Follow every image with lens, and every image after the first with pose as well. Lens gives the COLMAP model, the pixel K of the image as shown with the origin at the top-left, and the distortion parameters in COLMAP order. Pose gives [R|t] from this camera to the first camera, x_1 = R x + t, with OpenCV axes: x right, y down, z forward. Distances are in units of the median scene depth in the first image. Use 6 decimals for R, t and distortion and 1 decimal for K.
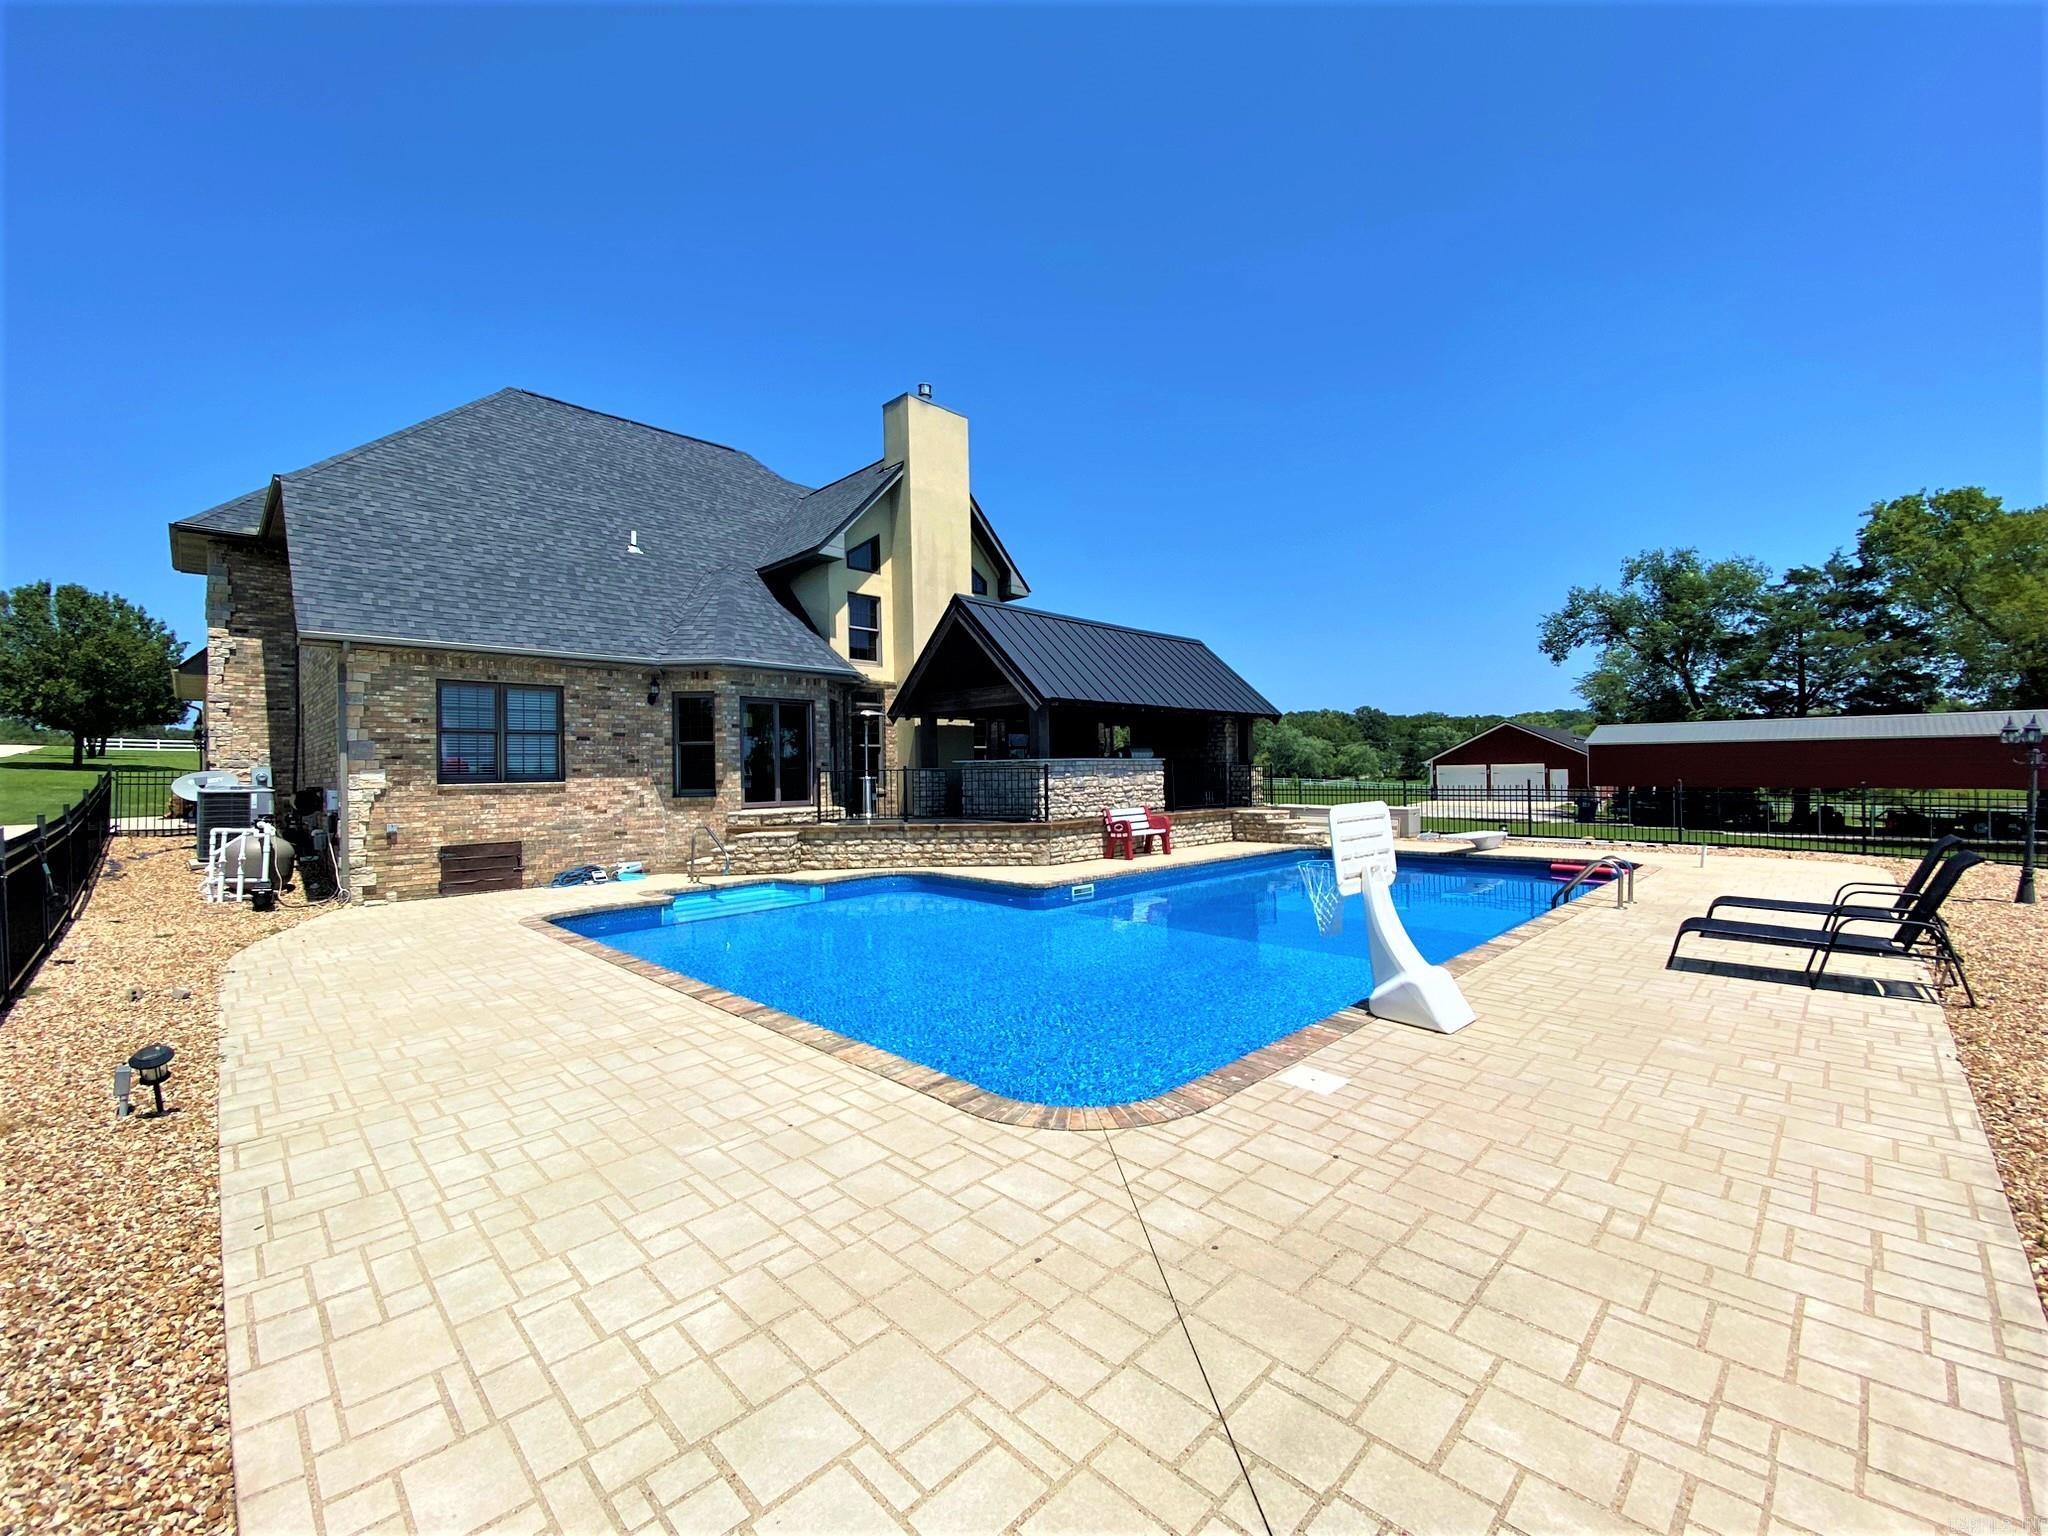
lens RADIAL K [[837.5, 0, 1024.0], [0, 837.5, 768.0], [0, 0, 1]] dist [0.004550, -0.014456]
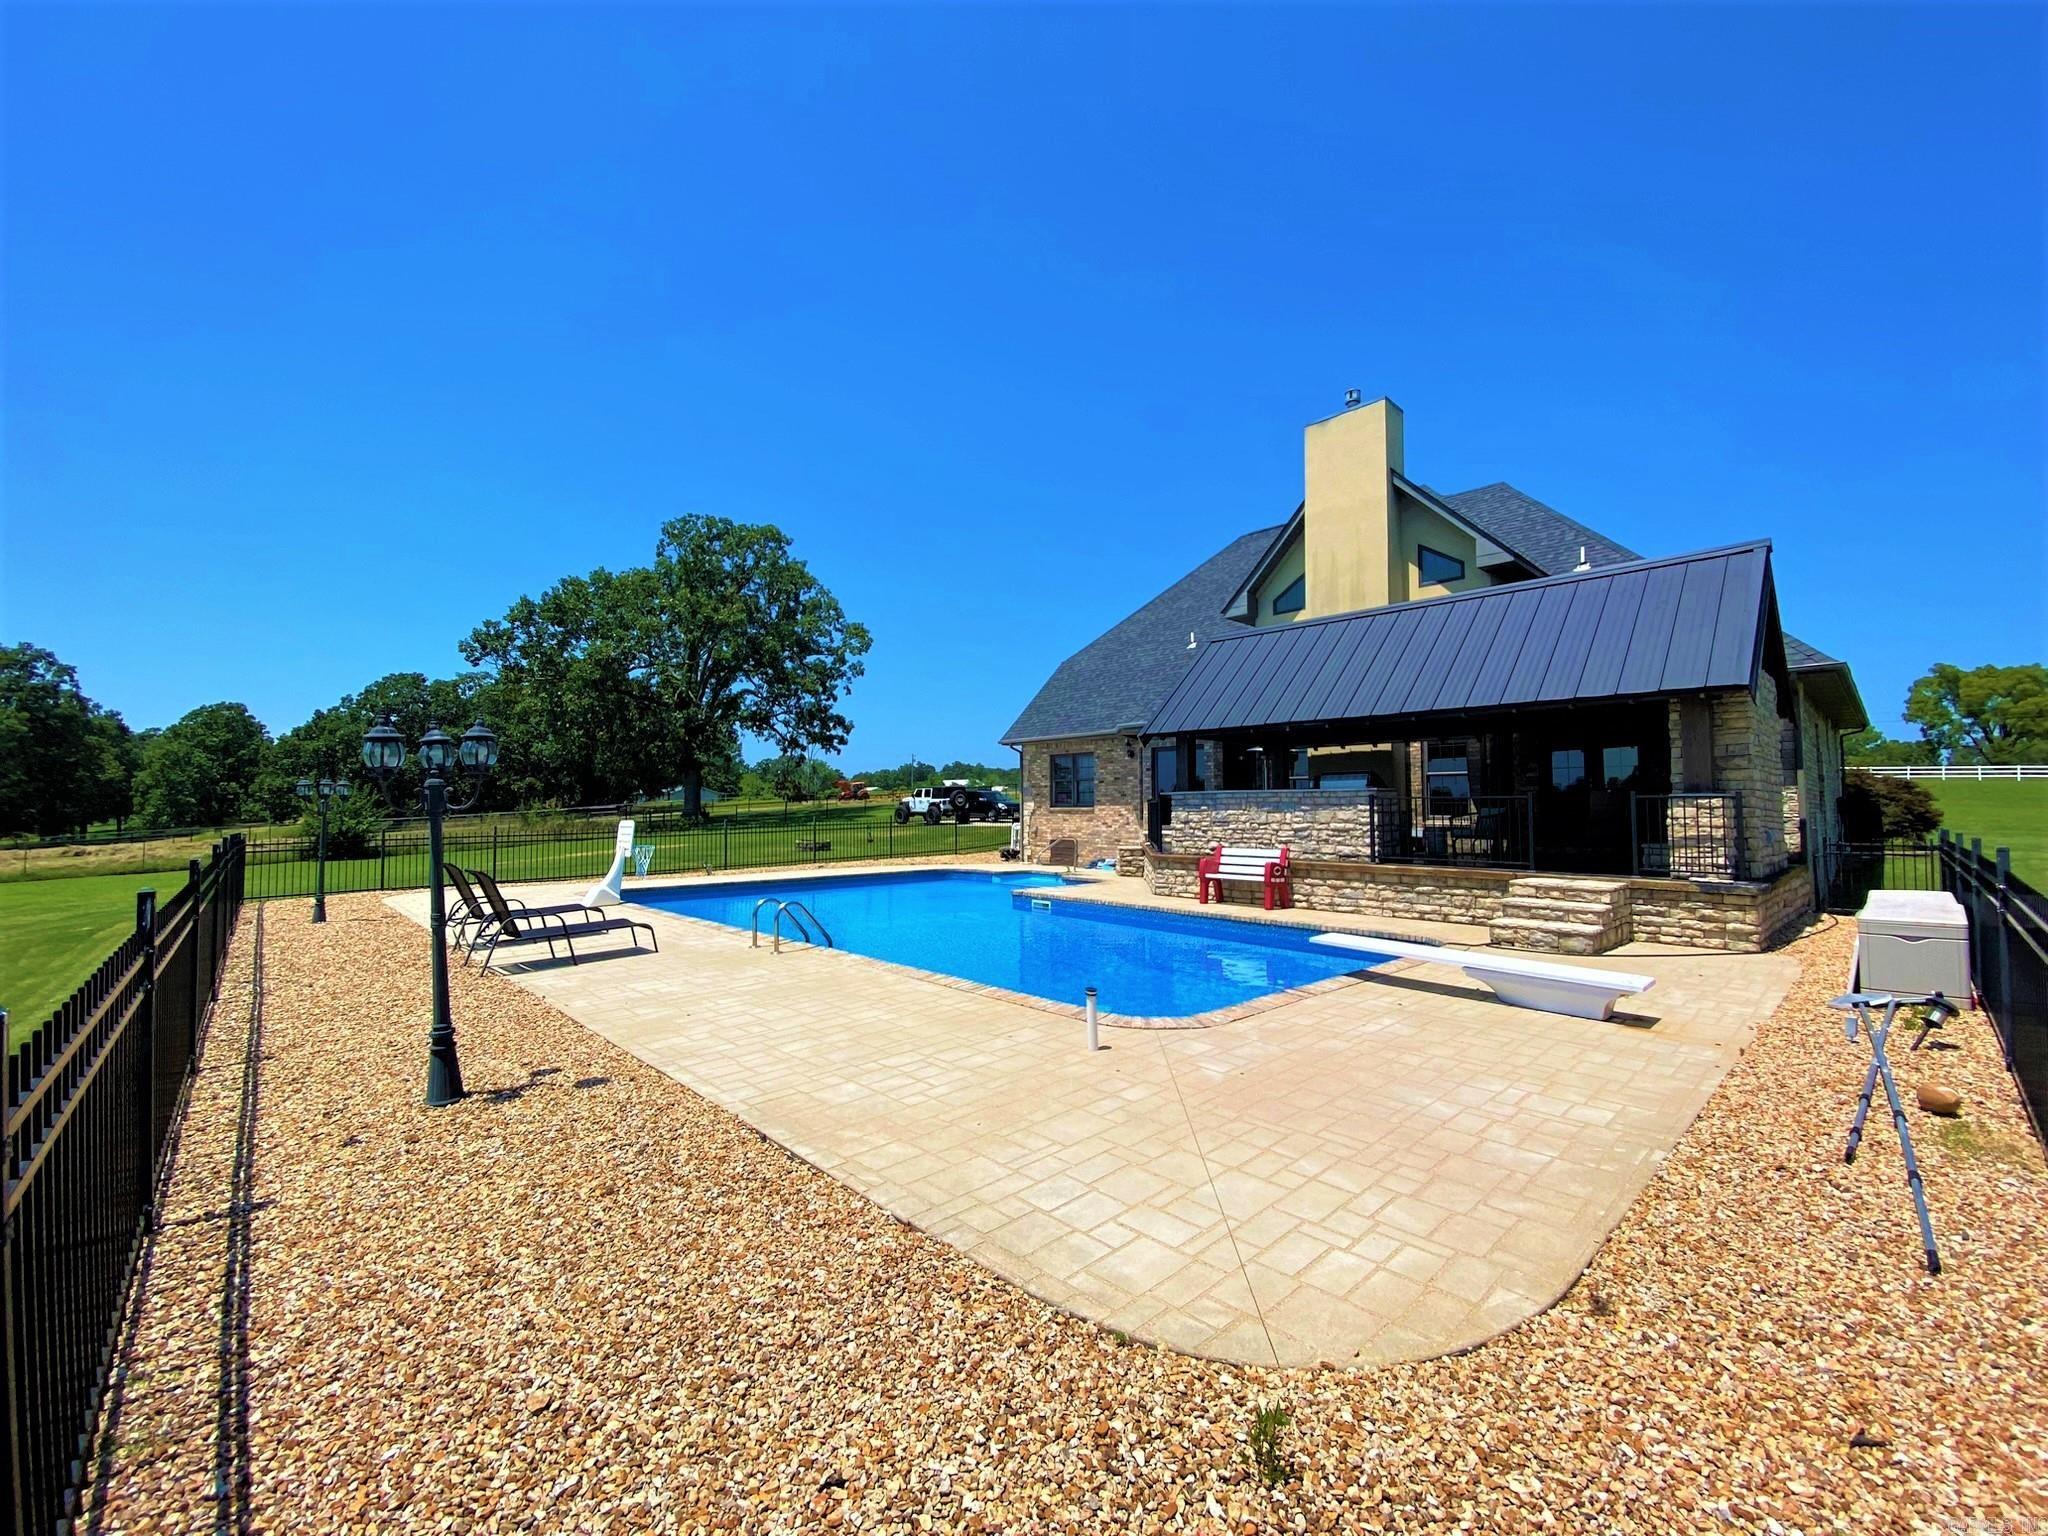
lens RADIAL K [[837.5, 0, 1024.0], [0, 837.5, 768.0], [0, 0, 1]] dist [0.004550, -0.014456]
pose [[-0.058391, -0.032697, -0.997758, 0.995894], [0.007133, 0.999424, -0.033169, -0.007361], [0.998268, -0.009054, -0.058124, 0.822165]]
